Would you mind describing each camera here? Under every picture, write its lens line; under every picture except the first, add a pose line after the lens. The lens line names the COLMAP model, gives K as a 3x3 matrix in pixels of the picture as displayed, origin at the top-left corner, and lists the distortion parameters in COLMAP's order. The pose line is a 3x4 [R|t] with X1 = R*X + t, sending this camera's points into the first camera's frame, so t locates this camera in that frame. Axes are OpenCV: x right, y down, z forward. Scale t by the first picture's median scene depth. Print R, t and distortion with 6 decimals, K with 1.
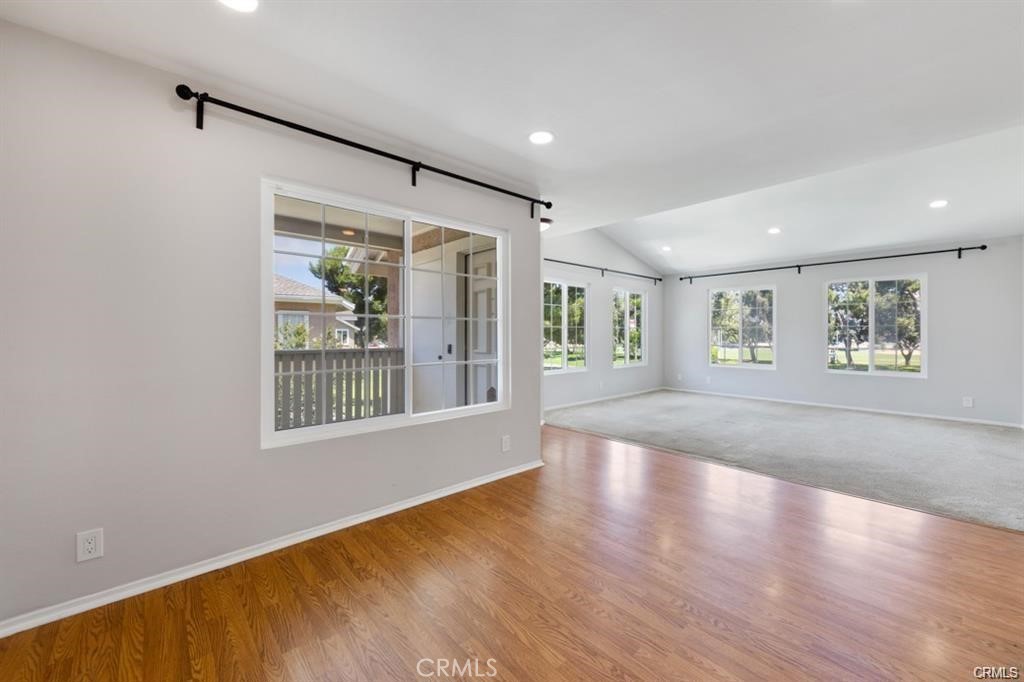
lens RADIAL K [[400.3, 0, 515.3], [0, 400.3, 337.0], [0, 0, 1]] dist [-0.001612, -0.000061]
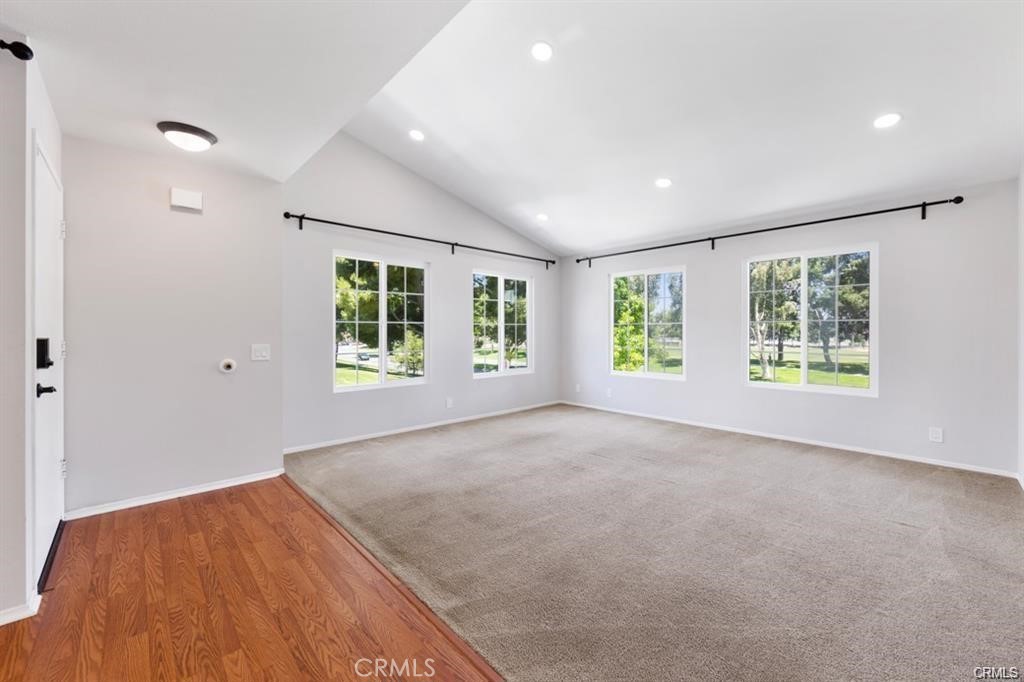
lens RADIAL K [[402.7, 0, 510.0], [0, 402.7, 333.4], [0, 0, 1]] dist [-0.002235, -0.000144]
pose [[0.999772, -0.000822, 0.021335, 0.339827], [0.000903, 0.999992, -0.003814, -0.002531], [-0.021332, 0.003832, 0.999765, 0.287639]]
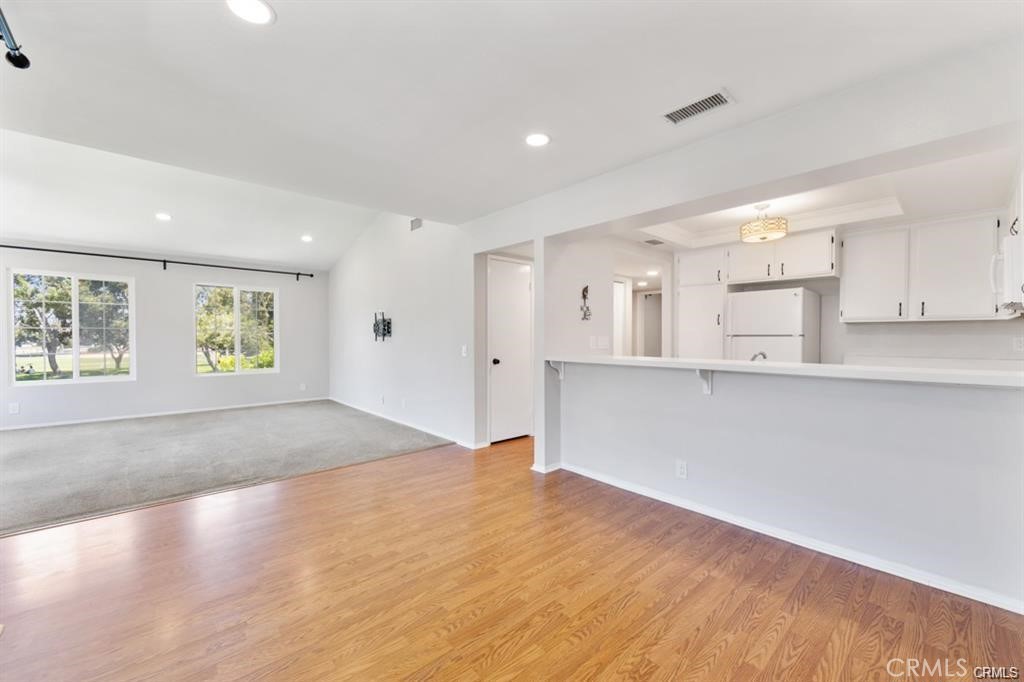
lens RADIAL K [[408.2, 0, 512.0], [0, 408.2, 341.0], [0, 0, 1]] dist [-0.001029, -0.000077]
pose [[0.002585, -0.008743, 0.999958, -0.210984], [0.005183, 0.999948, 0.008729, -0.002465], [-0.999983, 0.005160, 0.002630, 0.233195]]
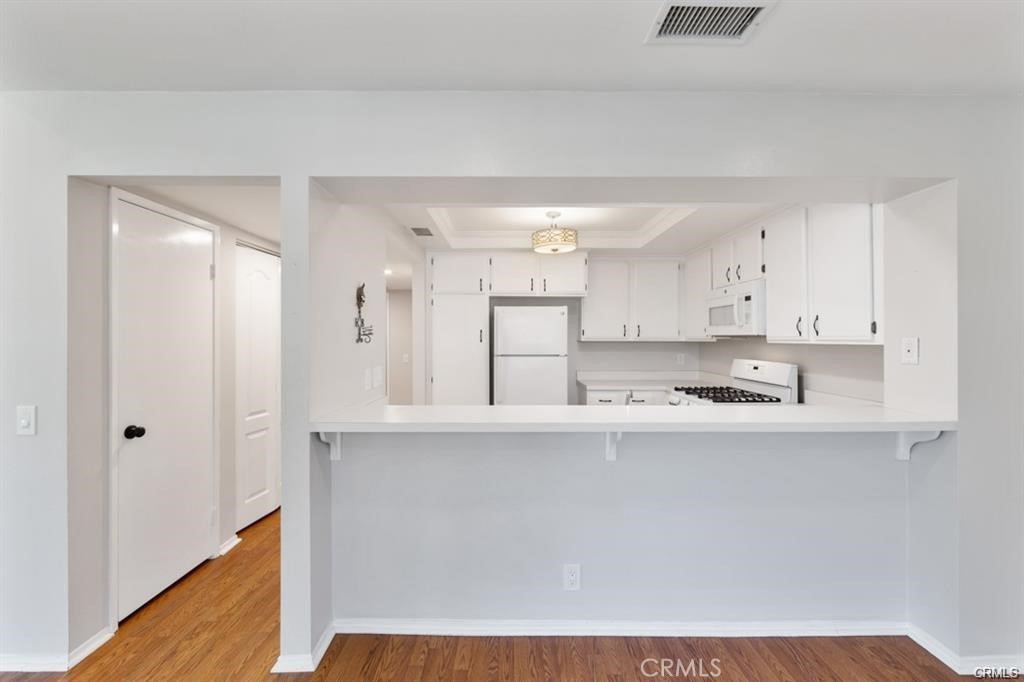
lens RADIAL K [[405.9, 0, 511.9], [0, 405.9, 335.7], [0, 0, 1]] dist [-0.001918, -0.000075]
pose [[-0.742680, 0.001379, 0.669645, 0.065016], [0.003835, 0.999990, 0.002195, -0.033763], [-0.669635, 0.004198, -0.742678, 0.297328]]
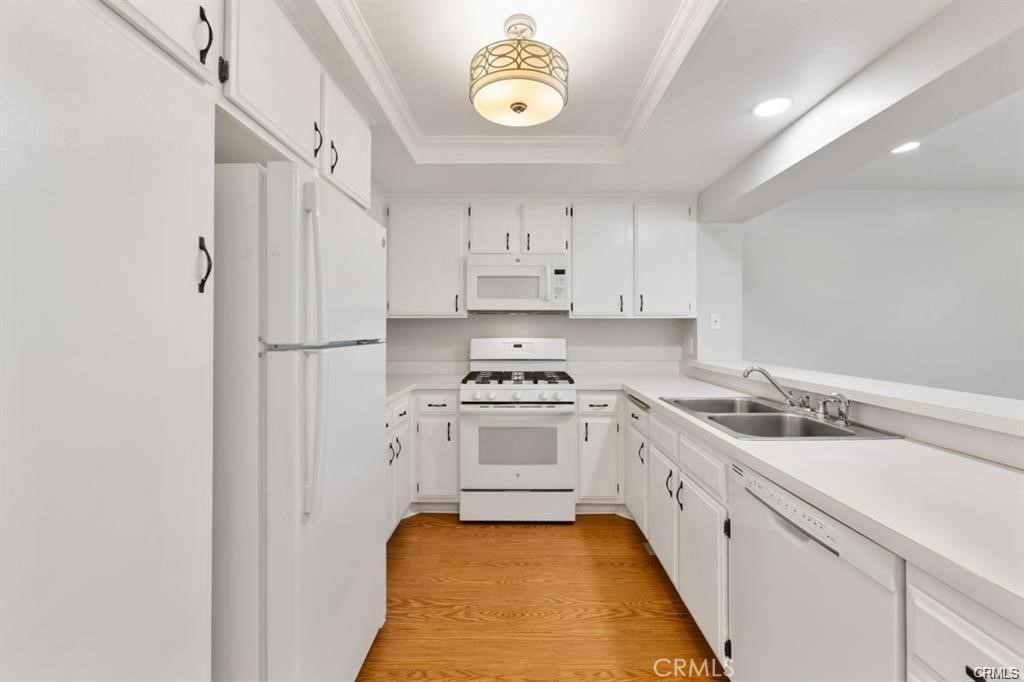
lens RADIAL K [[411.9, 0, 515.2], [0, 411.9, 326.2], [0, 0, 1]] dist [-0.000153, 0.000001]
pose [[-0.677816, -0.008944, -0.735177, 0.547164], [-0.007345, 0.999958, -0.005393, -0.011525], [0.735195, 0.001745, -0.677854, 0.040191]]
